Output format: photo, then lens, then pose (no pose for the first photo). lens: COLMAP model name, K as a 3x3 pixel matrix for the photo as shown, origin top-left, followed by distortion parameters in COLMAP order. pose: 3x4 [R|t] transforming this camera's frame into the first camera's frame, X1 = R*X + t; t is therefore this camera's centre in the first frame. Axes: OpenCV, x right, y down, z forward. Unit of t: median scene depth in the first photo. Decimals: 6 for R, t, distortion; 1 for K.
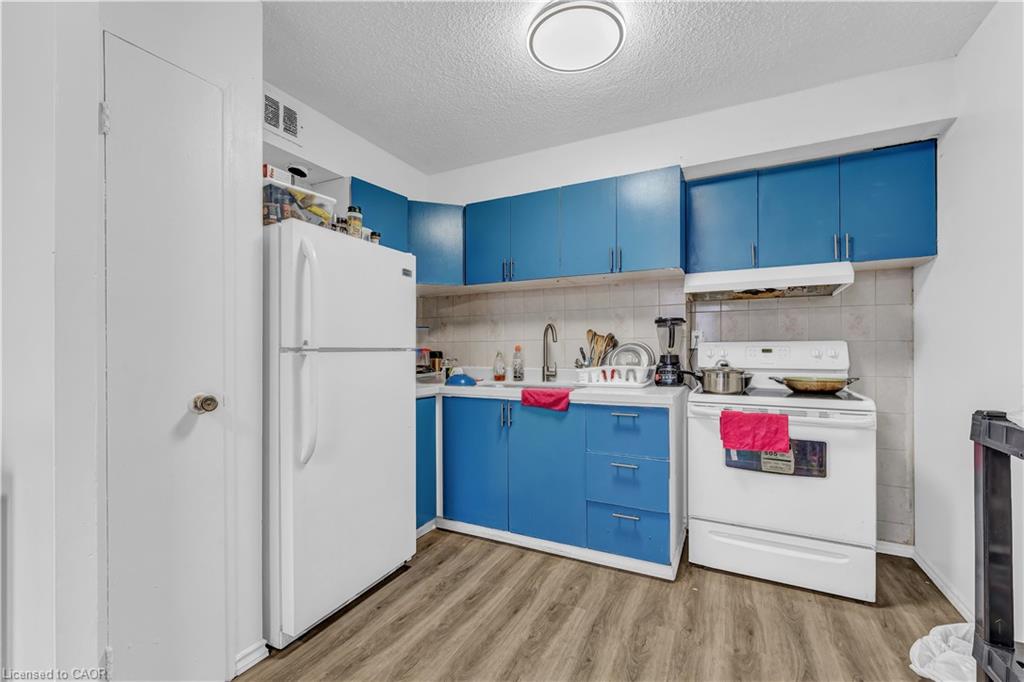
lens RADIAL K [[432.3, 0, 512.0], [0, 432.3, 341.0], [0, 0, 1]] dist [-0.008558, -0.000061]
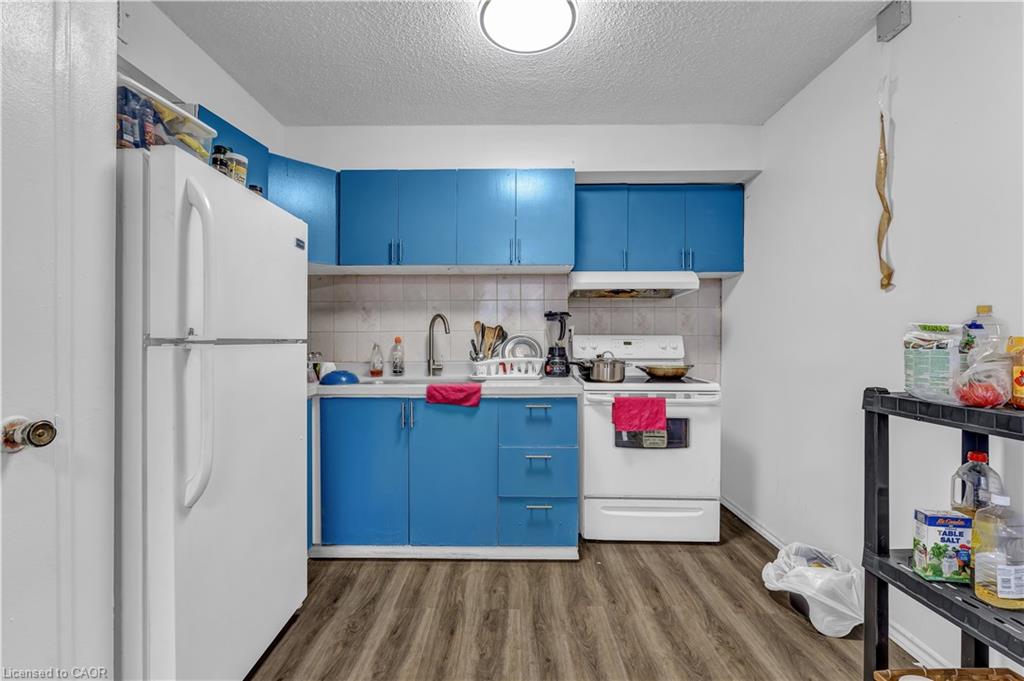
lens RADIAL K [[432.3, 0, 510.3], [0, 432.3, 334.3], [0, 0, 1]] dist [-0.011614, -0.000093]
pose [[0.894394, 0.010138, 0.447164, -0.249297], [-0.012096, 0.999926, 0.001524, 0.001051], [-0.447115, -0.006772, 0.894451, 0.124623]]
